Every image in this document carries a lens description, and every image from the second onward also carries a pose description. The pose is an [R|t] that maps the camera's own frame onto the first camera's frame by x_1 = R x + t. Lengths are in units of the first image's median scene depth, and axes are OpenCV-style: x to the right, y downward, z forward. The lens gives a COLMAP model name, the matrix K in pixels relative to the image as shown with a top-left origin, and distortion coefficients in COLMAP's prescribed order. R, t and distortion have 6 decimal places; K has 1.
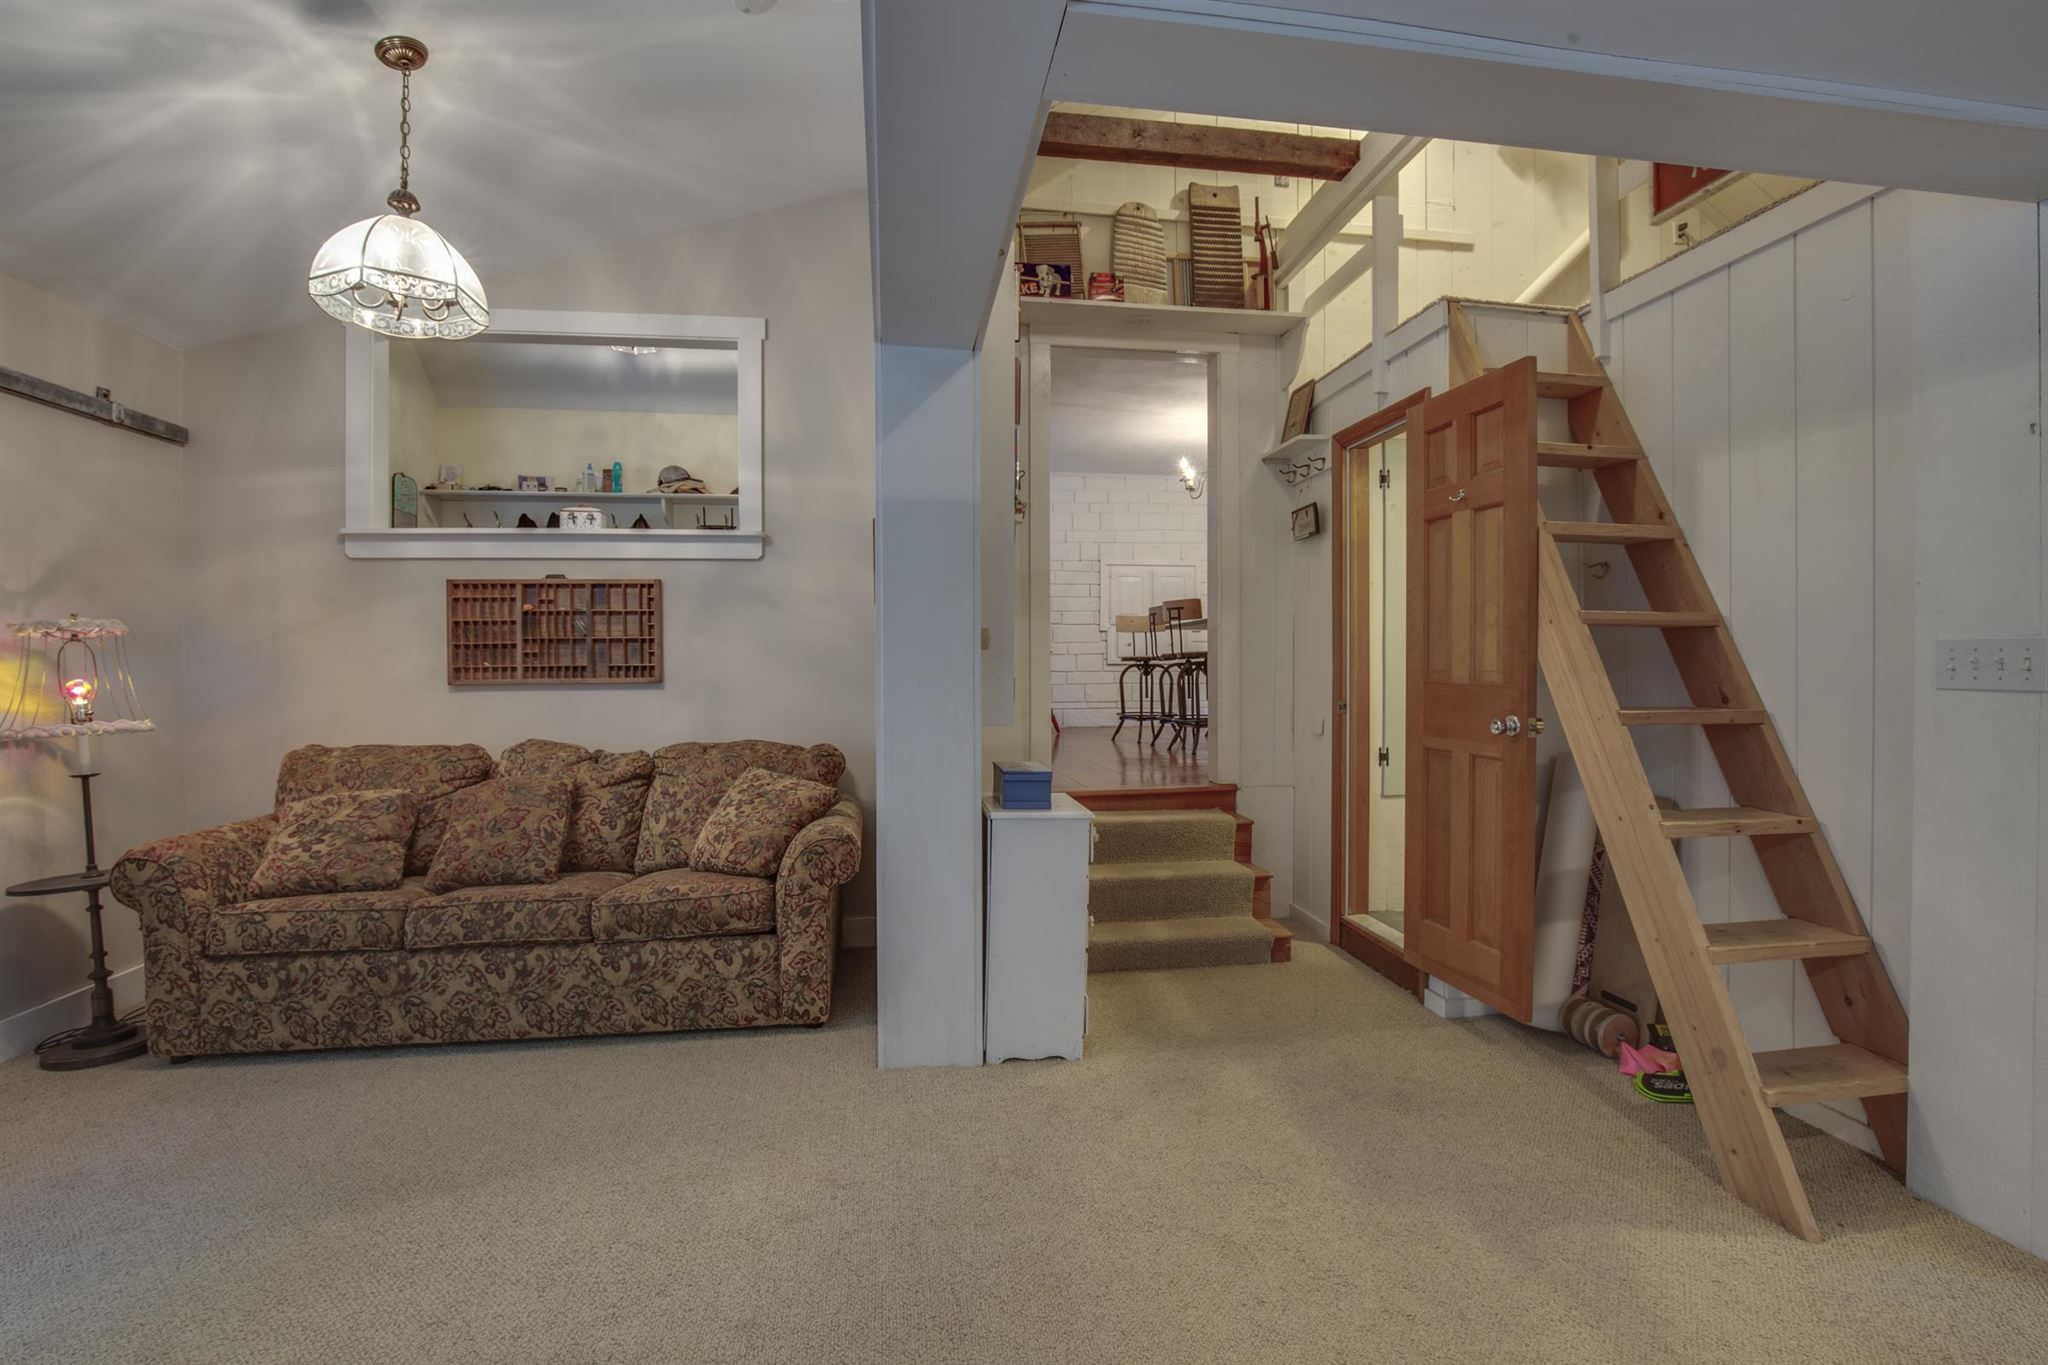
lens RADIAL K [[945.6, 0, 1033.2], [0, 945.6, 672.6], [0, 0, 1]] dist [-0.021299, 0.000881]
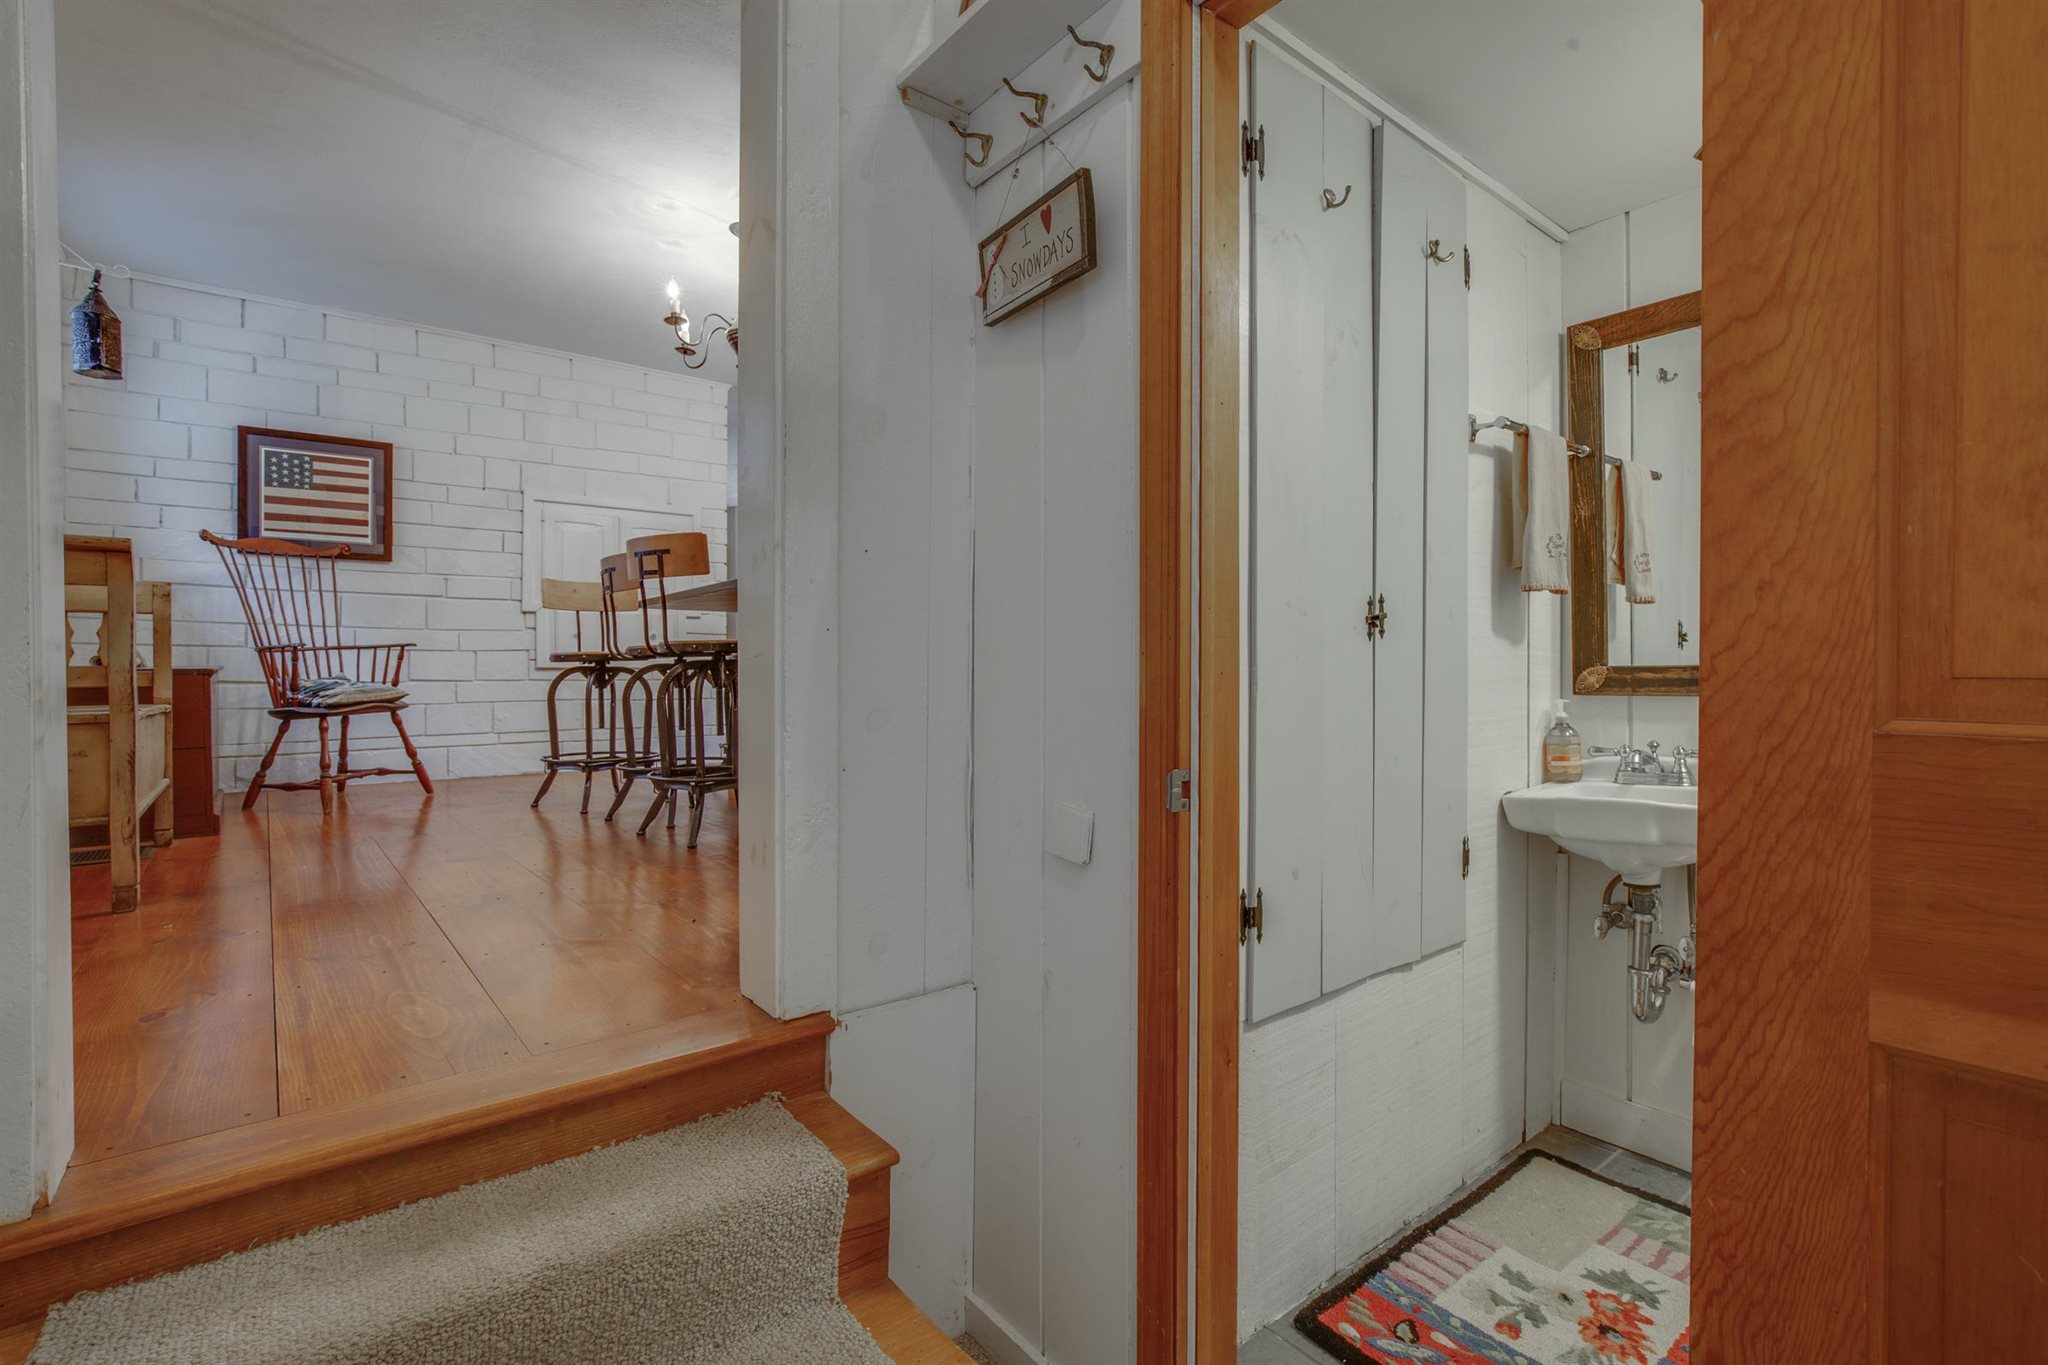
lens RADIAL K [[945.6, 0, 1044.4], [0, 945.6, 673.3], [0, 0, 1]] dist [-0.021299, 0.000881]
pose [[0.862209, -0.000592, 0.506552, 0.069424], [0.003495, 0.999982, -0.004780, -0.001804], [-0.506540, 0.005892, 0.862196, 0.422128]]
